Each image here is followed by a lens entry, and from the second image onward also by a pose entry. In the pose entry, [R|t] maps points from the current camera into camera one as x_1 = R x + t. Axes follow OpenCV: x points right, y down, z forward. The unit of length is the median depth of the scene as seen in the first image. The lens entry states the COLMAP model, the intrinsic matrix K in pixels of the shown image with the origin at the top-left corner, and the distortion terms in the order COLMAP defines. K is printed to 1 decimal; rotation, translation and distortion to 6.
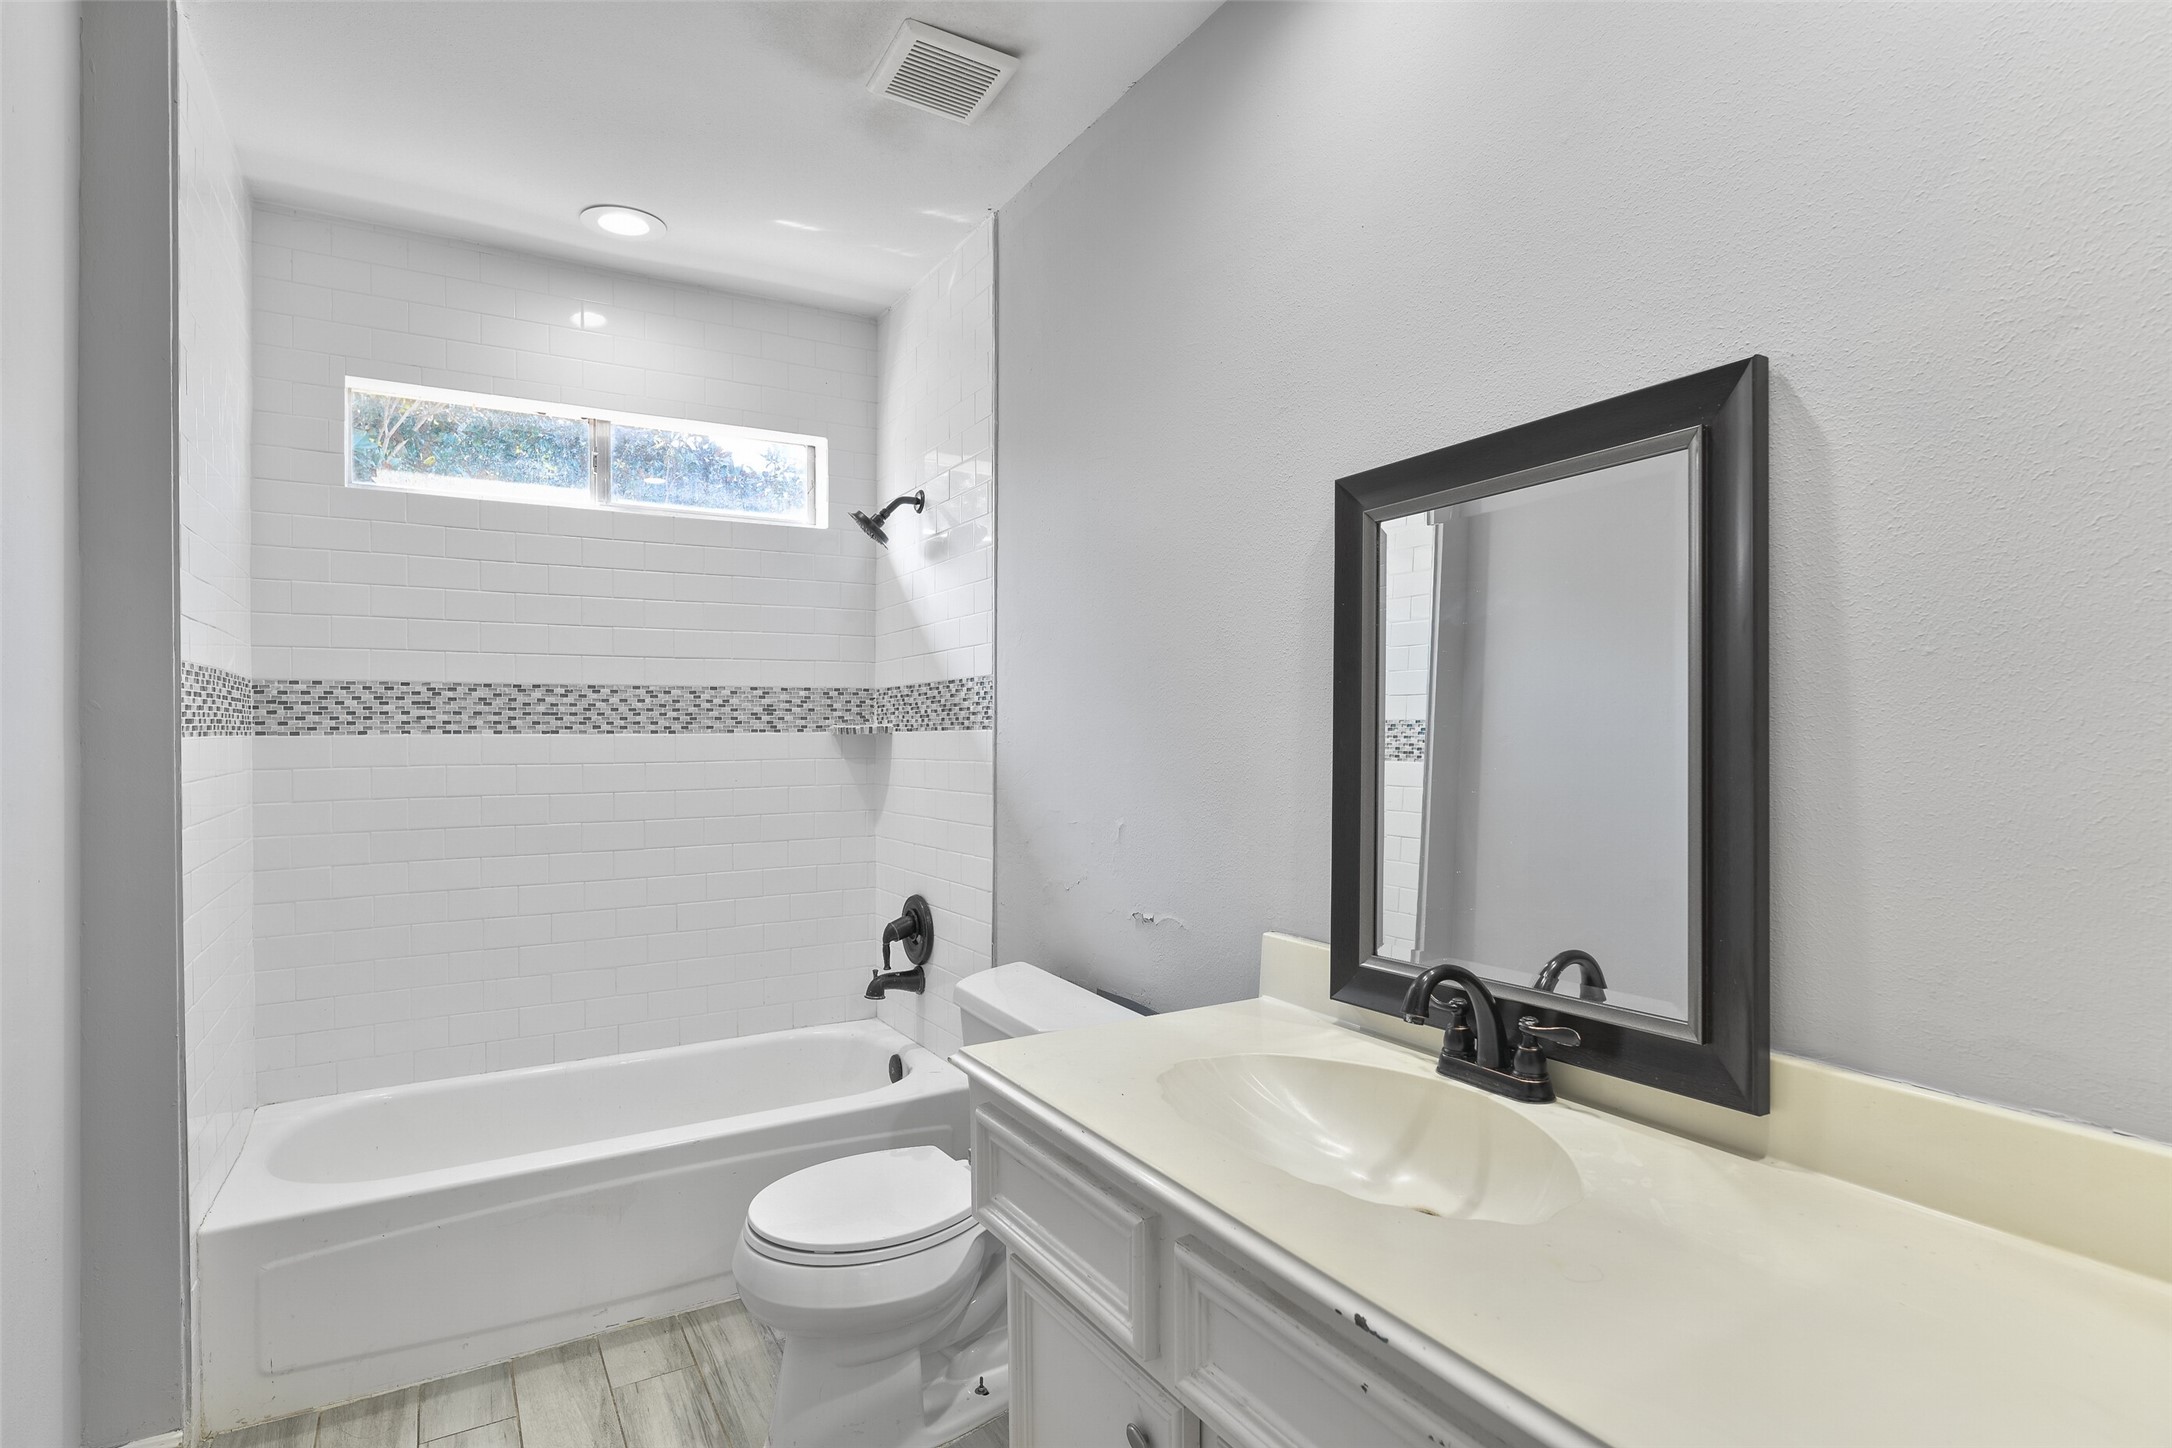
lens RADIAL K [[1056.1, 0, 1086.5], [0, 1056.1, 747.7], [0, 0, 1]] dist [-0.001349, -0.000252]
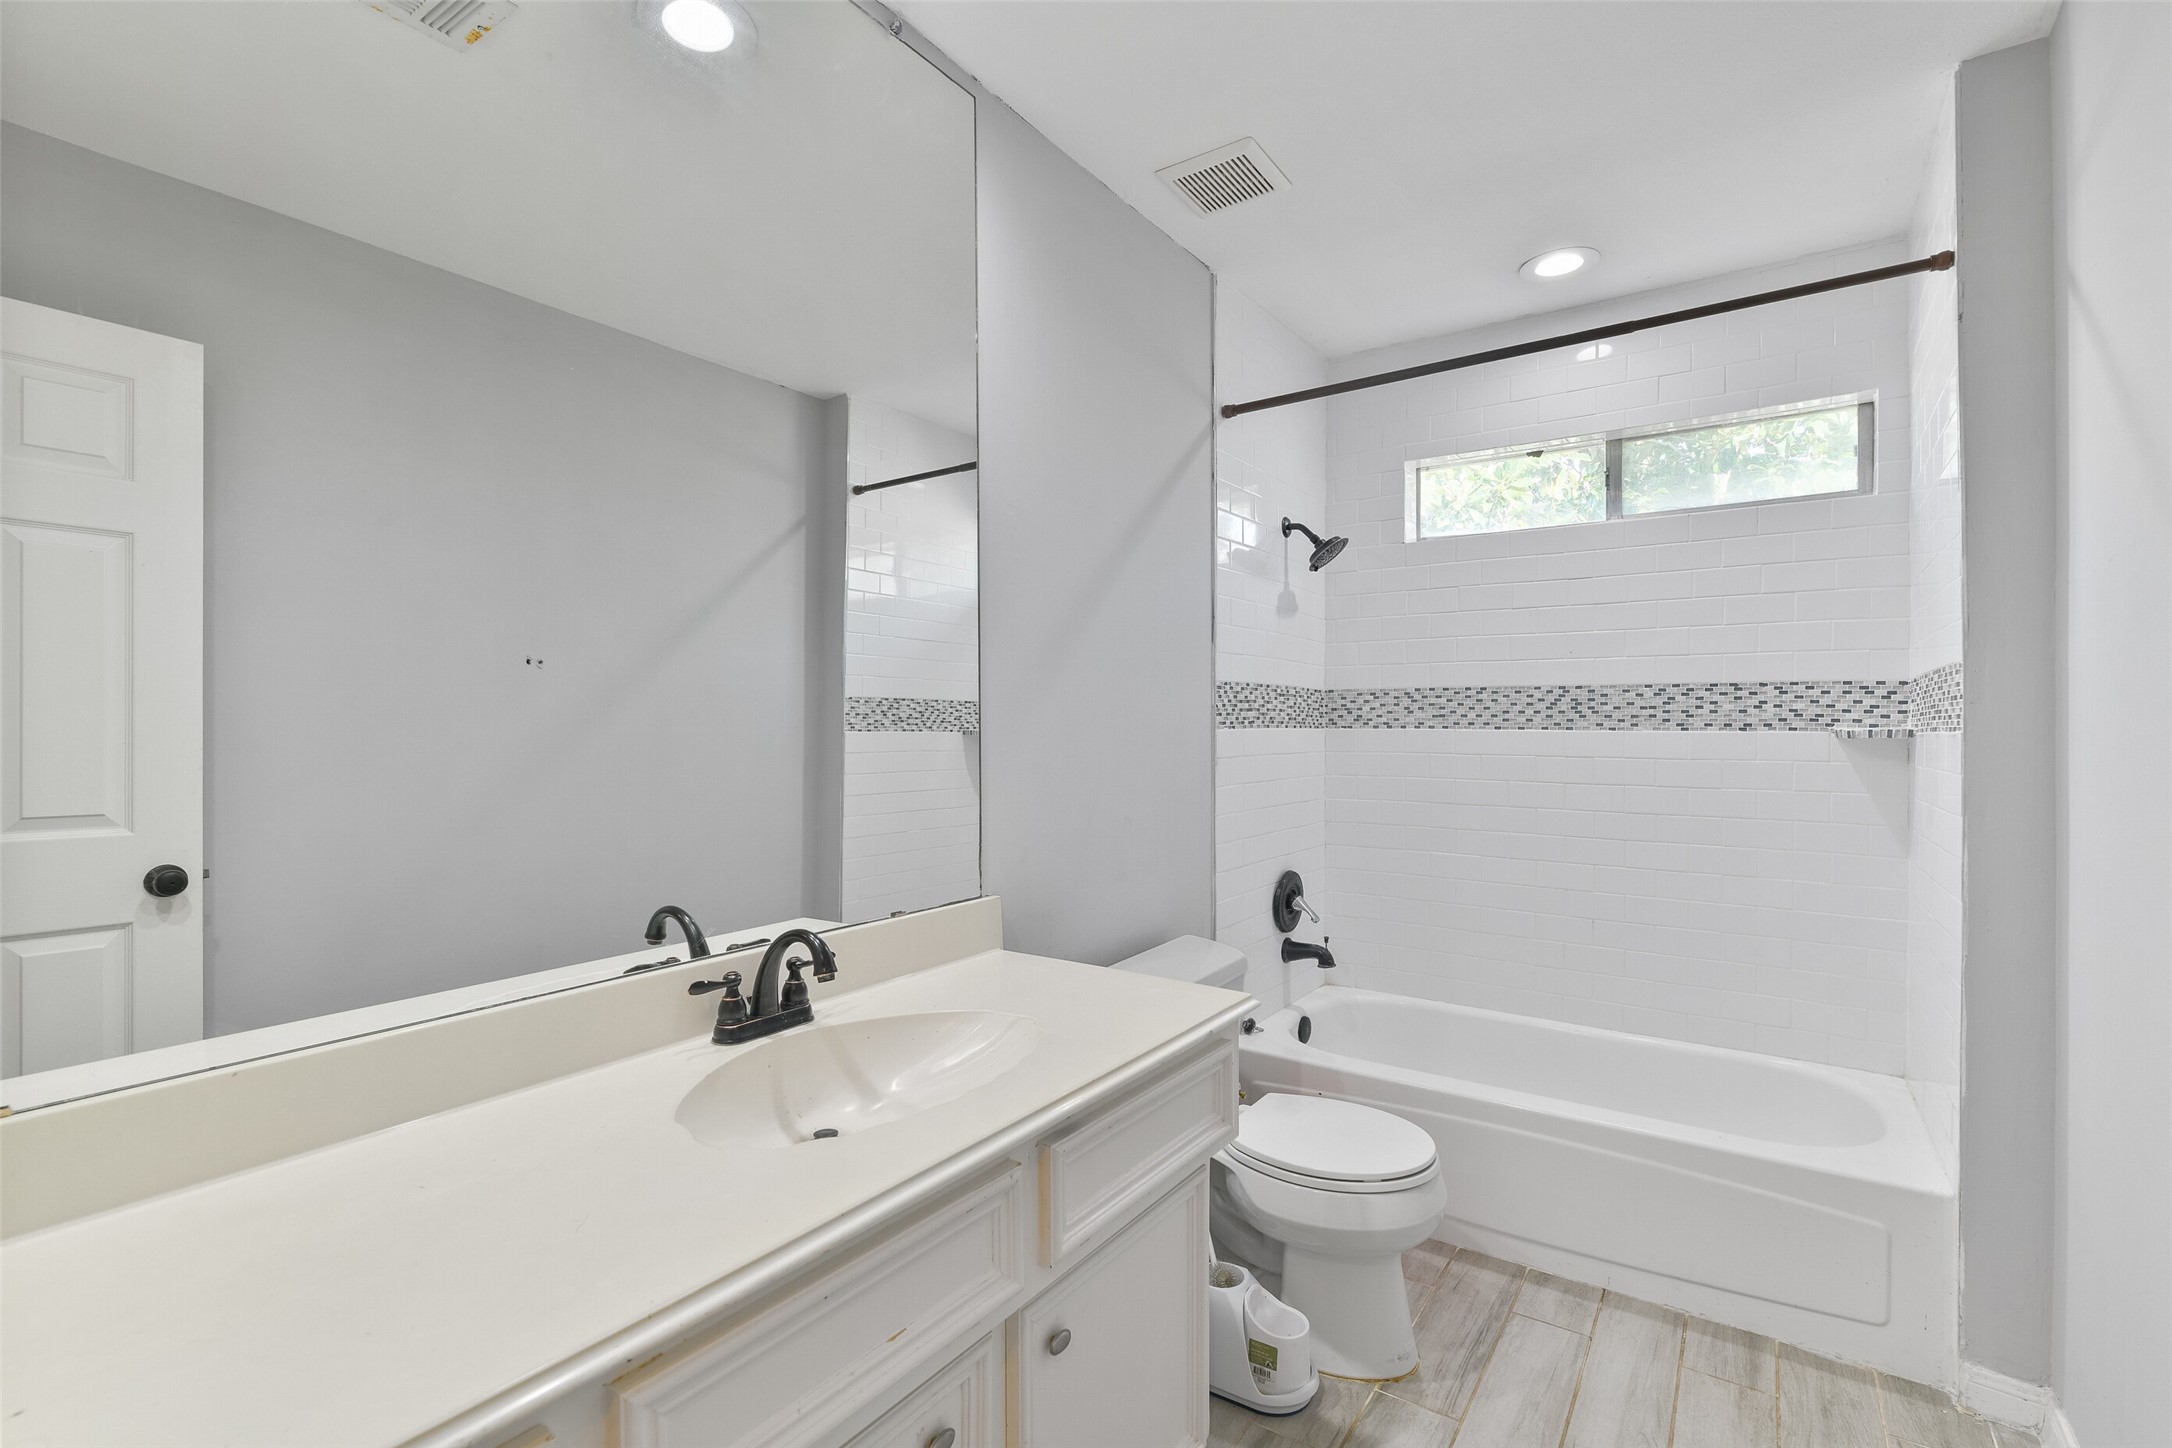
lens RADIAL K [[961.4, 0, 1112.2], [0, 961.4, 729.4], [0, 0, 1]] dist [-0.000771, -0.000685]
pose [[0.411004, 0.002946, -0.911629, 0.254199], [-0.014194, 0.999894, -0.003168, -0.003755], [0.911523, 0.014241, 0.411002, 0.154855]]
